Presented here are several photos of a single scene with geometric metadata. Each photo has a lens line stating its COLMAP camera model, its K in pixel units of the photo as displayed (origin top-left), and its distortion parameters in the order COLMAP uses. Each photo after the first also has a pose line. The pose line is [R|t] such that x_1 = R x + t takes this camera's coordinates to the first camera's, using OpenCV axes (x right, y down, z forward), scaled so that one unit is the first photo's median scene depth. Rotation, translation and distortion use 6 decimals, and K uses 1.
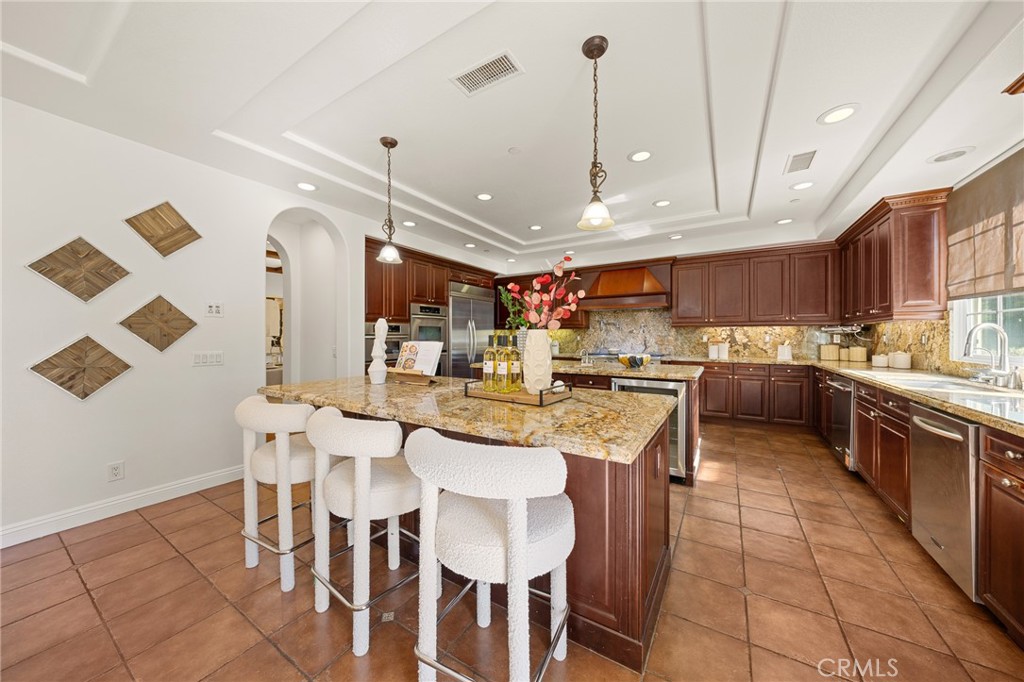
lens RADIAL K [[353.8, 0, 507.9], [0, 353.8, 337.7], [0, 0, 1]] dist [-0.000259, -0.000117]
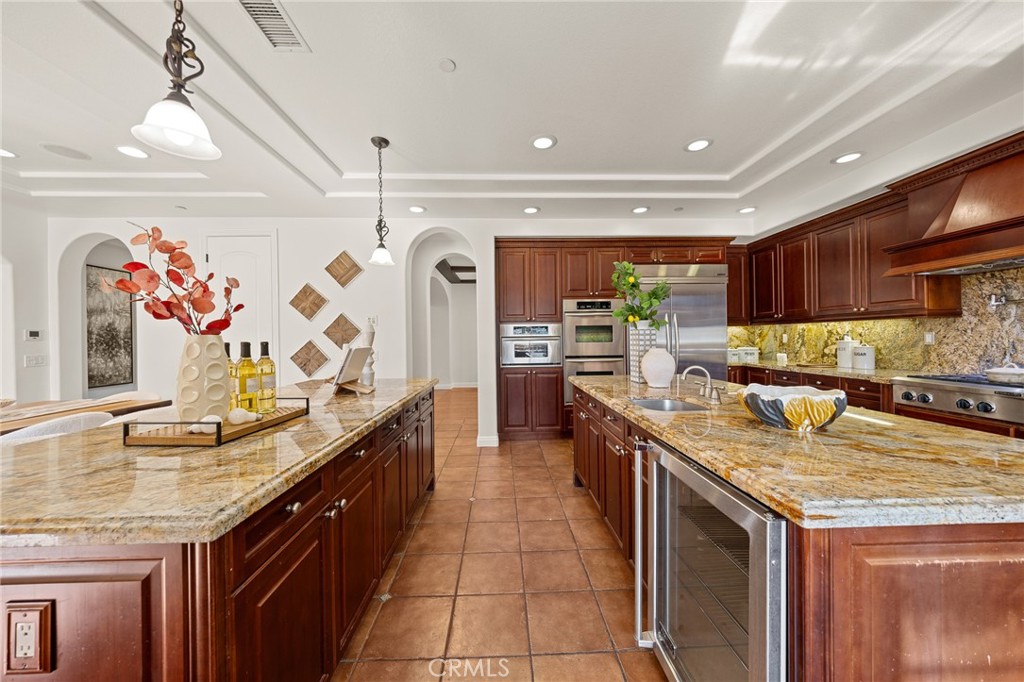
lens RADIAL K [[353.8, 0, 507.9], [0, 353.8, 337.7], [0, 0, 1]] dist [-0.000259, -0.000117]
pose [[0.554867, -0.005506, -0.831921, 0.432122], [0.007437, 0.999971, -0.001658, -0.004780], [0.831906, -0.005267, 0.554892, 0.478589]]
